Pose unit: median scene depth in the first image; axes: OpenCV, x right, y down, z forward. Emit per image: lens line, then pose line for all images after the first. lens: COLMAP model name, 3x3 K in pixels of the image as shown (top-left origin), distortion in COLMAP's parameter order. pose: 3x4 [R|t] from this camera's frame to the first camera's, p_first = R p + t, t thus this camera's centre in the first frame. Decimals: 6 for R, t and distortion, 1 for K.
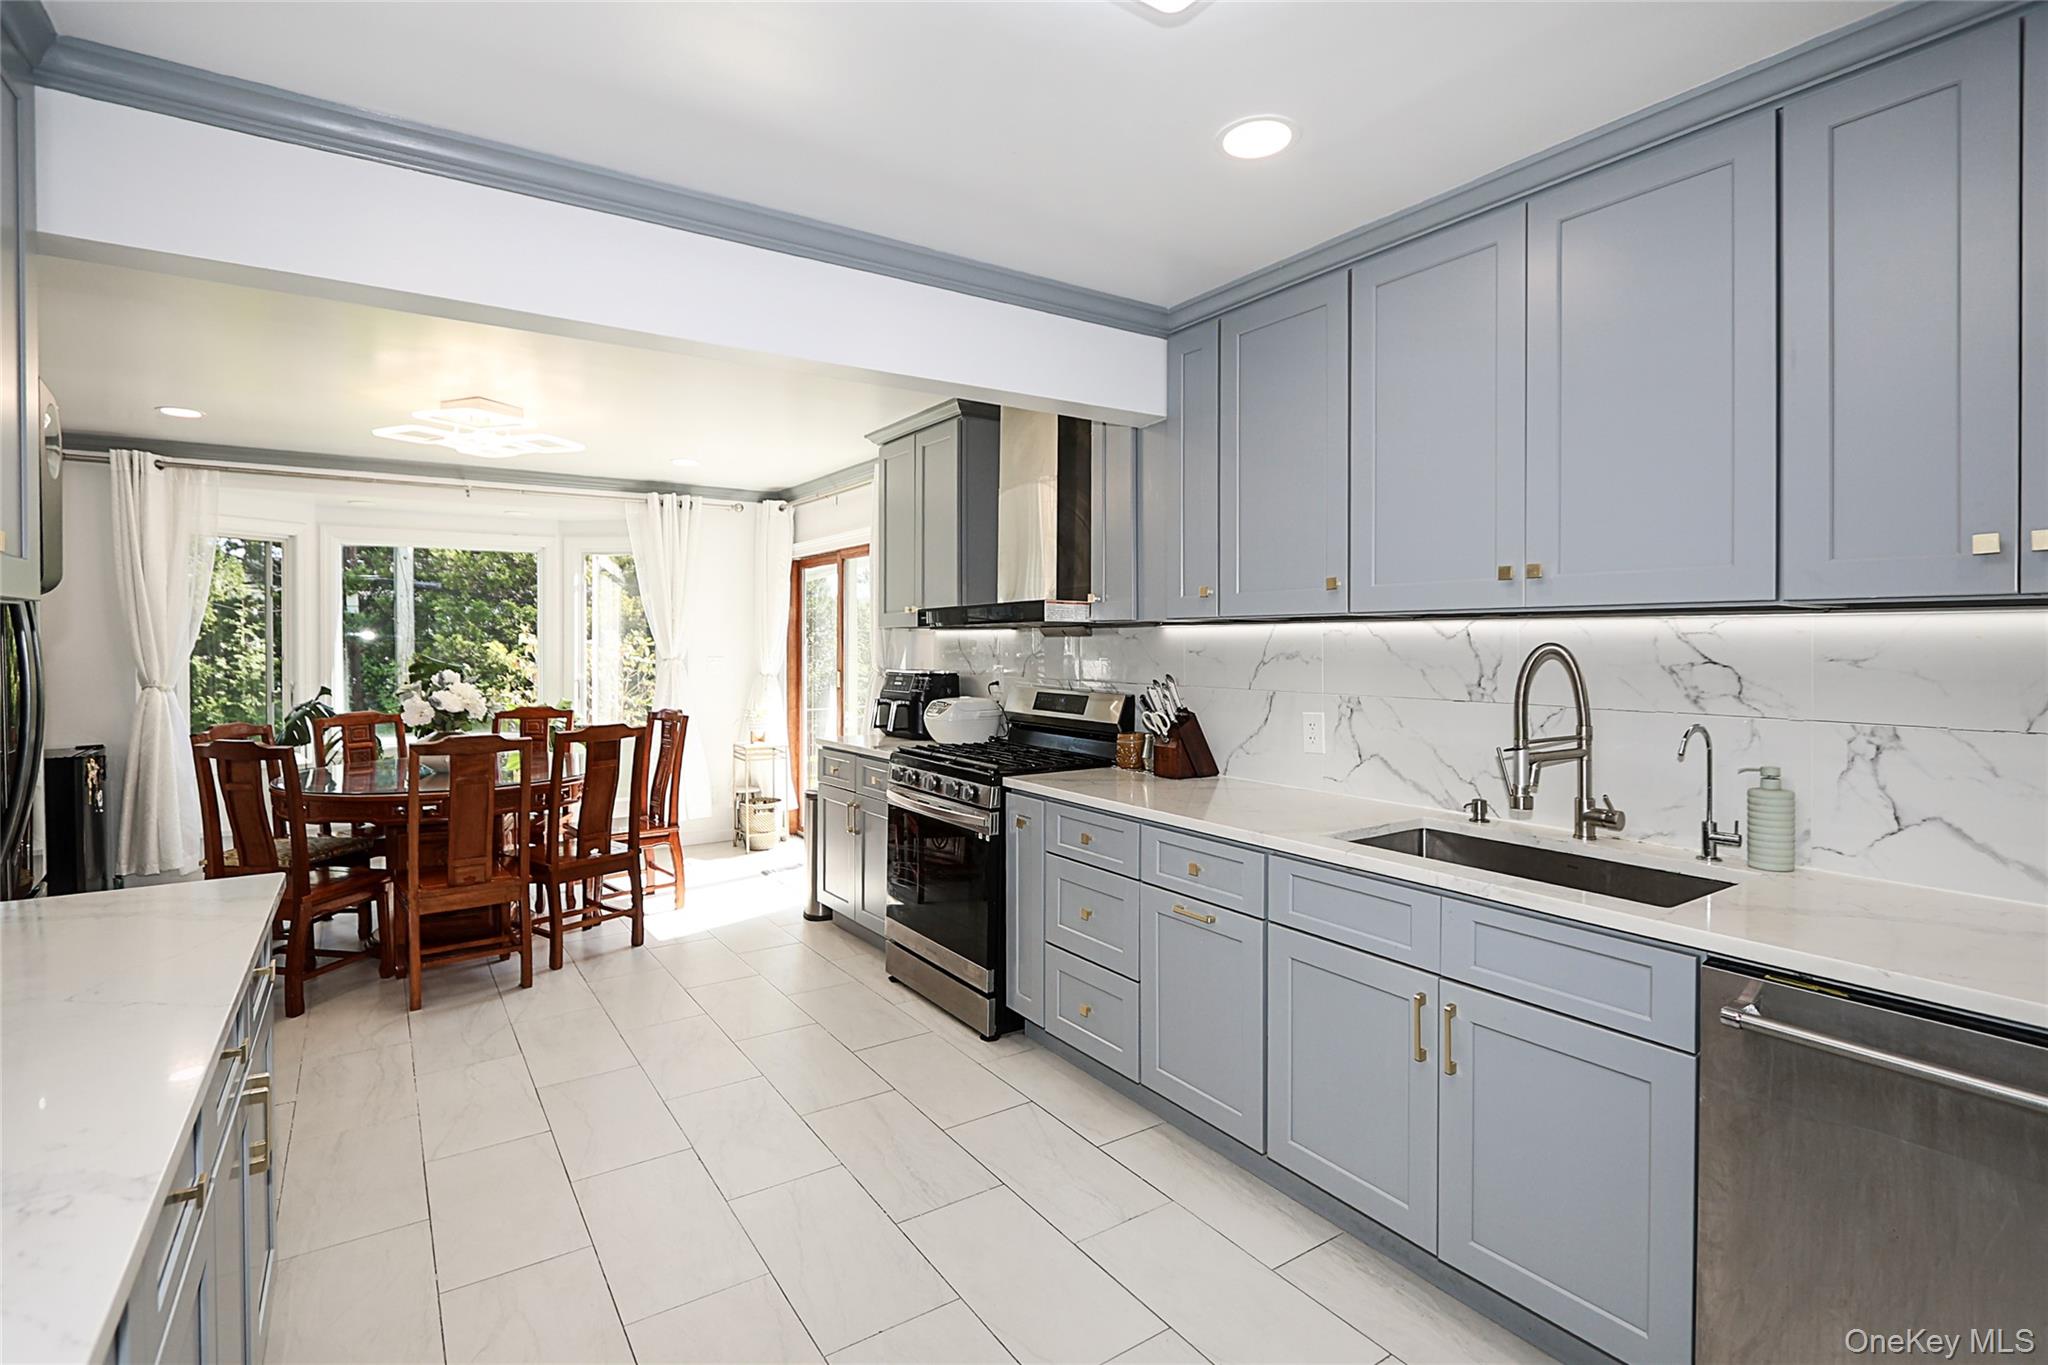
lens RADIAL K [[963.7, 0, 1017.2], [0, 963.7, 651.9], [0, 0, 1]] dist [-0.011928, 0.000327]
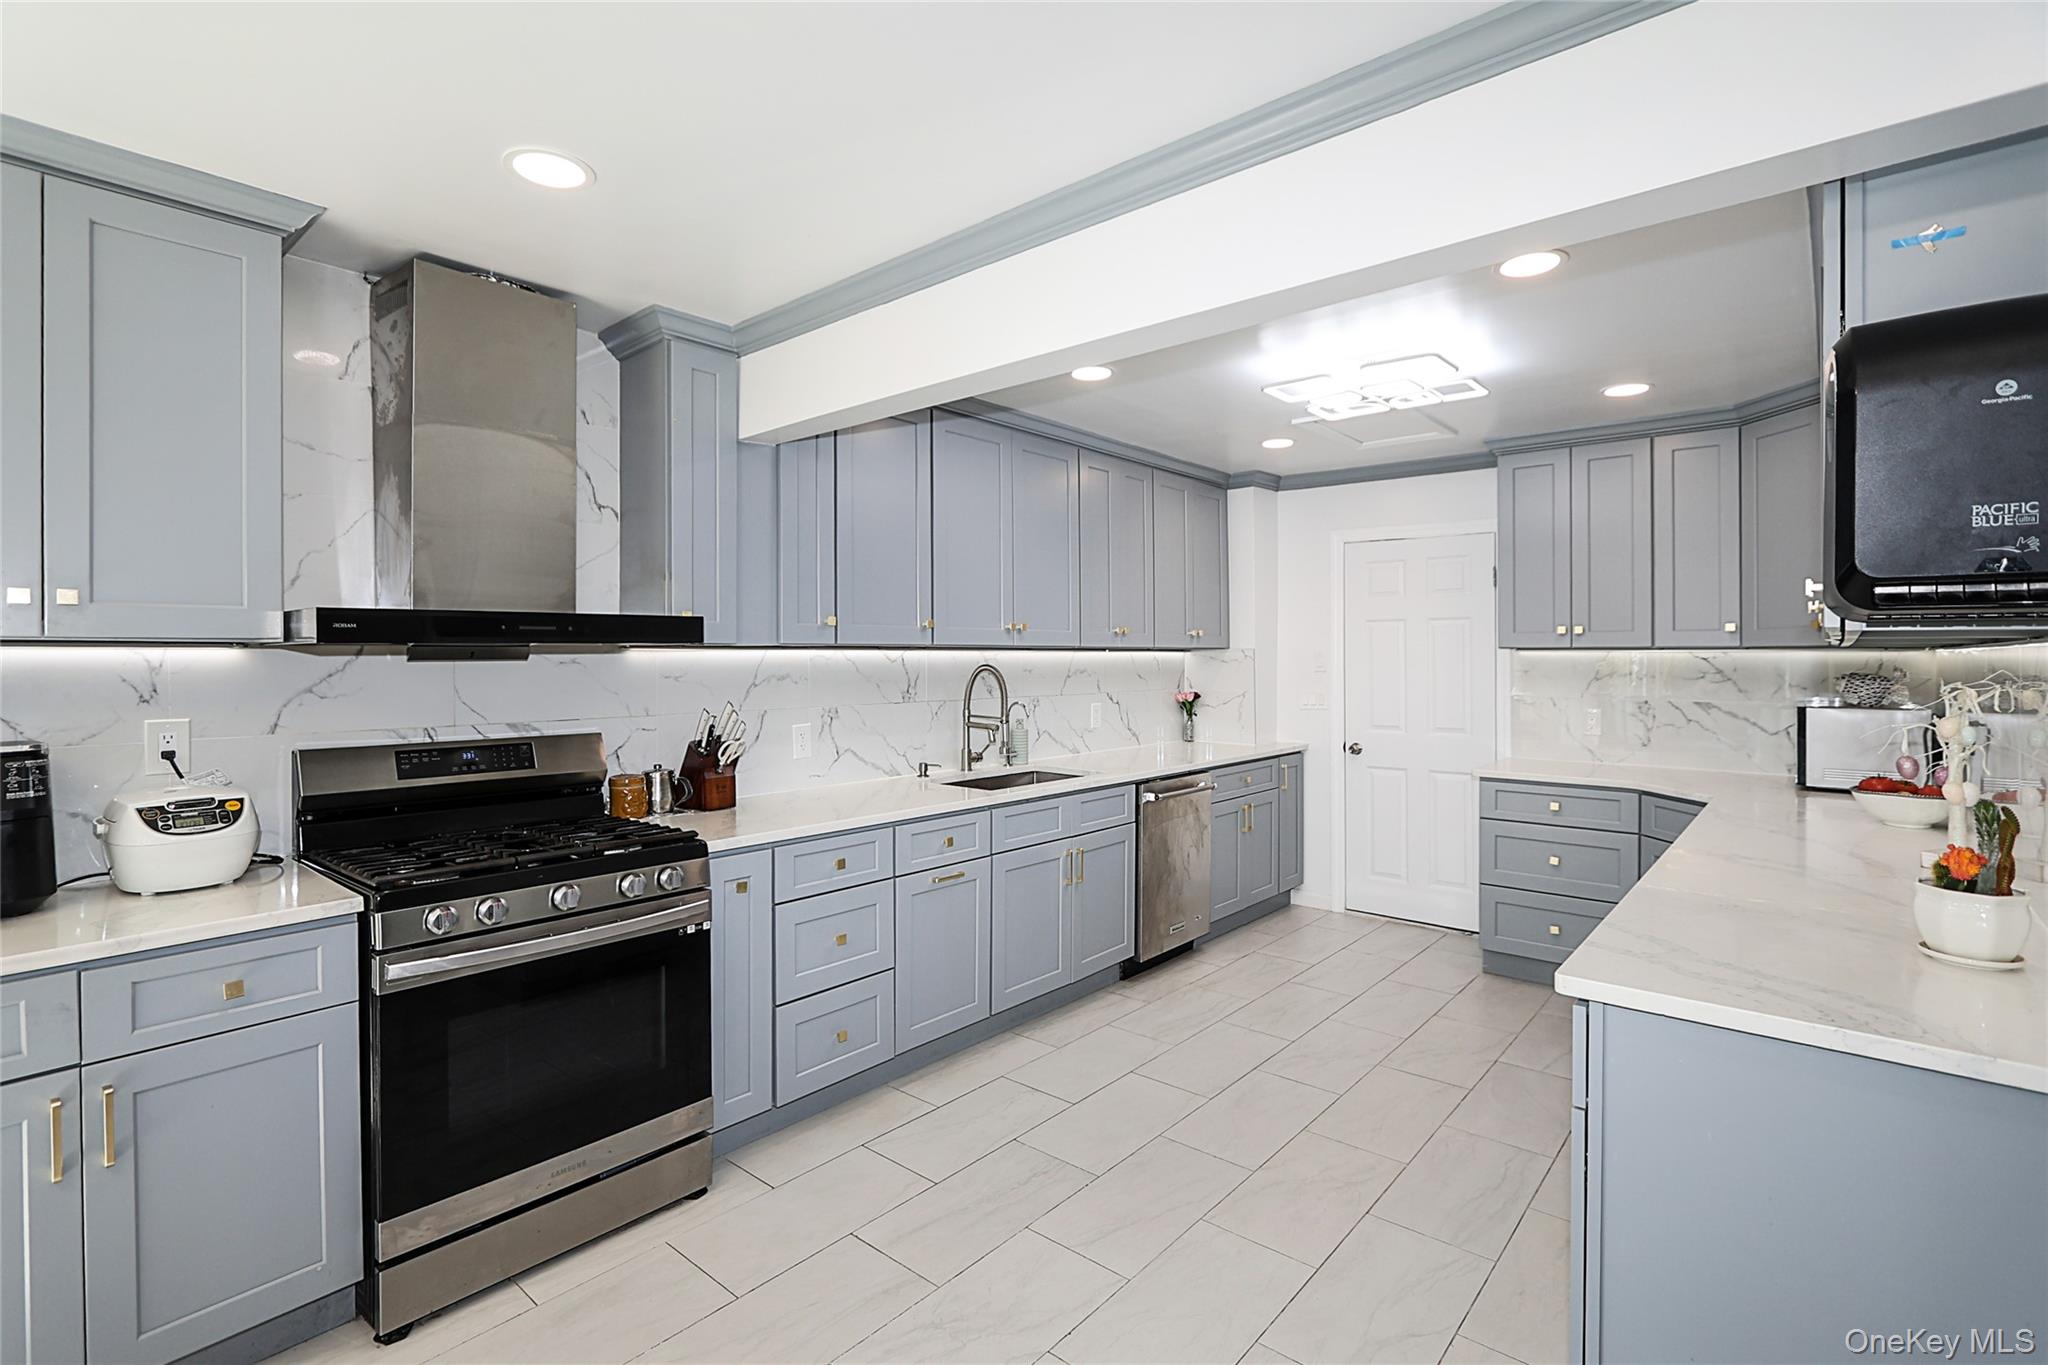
lens RADIAL K [[952.7, 0, 1018.0], [0, 952.7, 655.1], [0, 0, 1]] dist [-0.012899, 0.000010]
pose [[-0.268732, -0.000142, 0.963215, -0.814989], [0.010141, 0.999944, 0.002977, -0.021542], [-0.963162, 0.010568, -0.268715, 0.951109]]
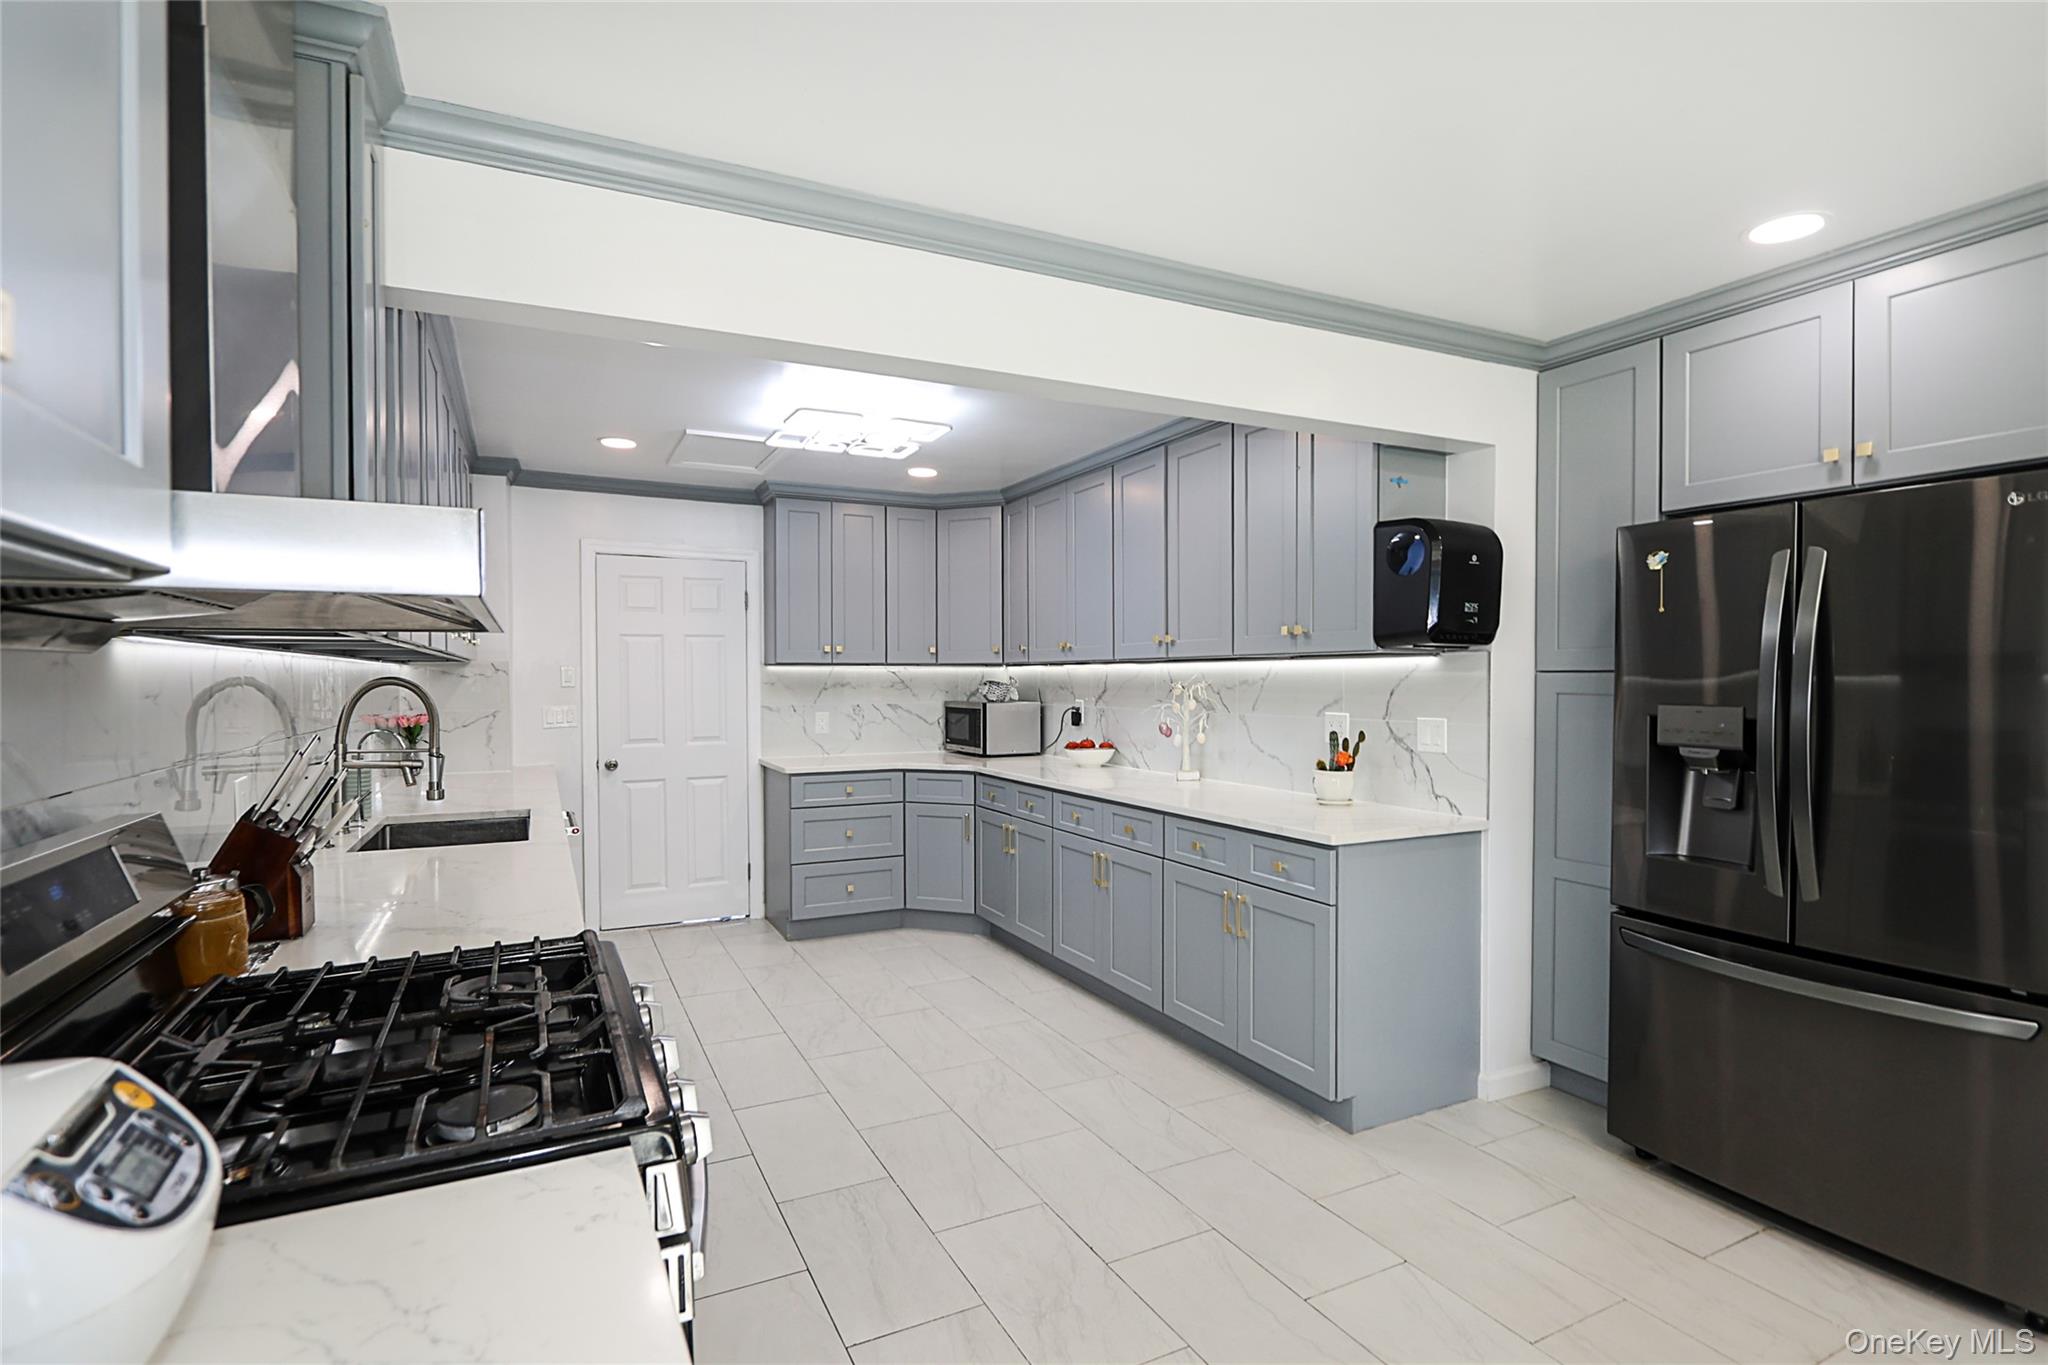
lens RADIAL K [[963.3, 0, 1000.4], [0, 963.3, 693.2], [0, 0, 1]] dist [-0.015163, -0.000225]
pose [[-0.991491, -0.001900, 0.130162, -0.272087], [0.001687, 0.999622, 0.027446, -0.013846], [-0.130165, 0.027432, -0.991113, 1.454050]]
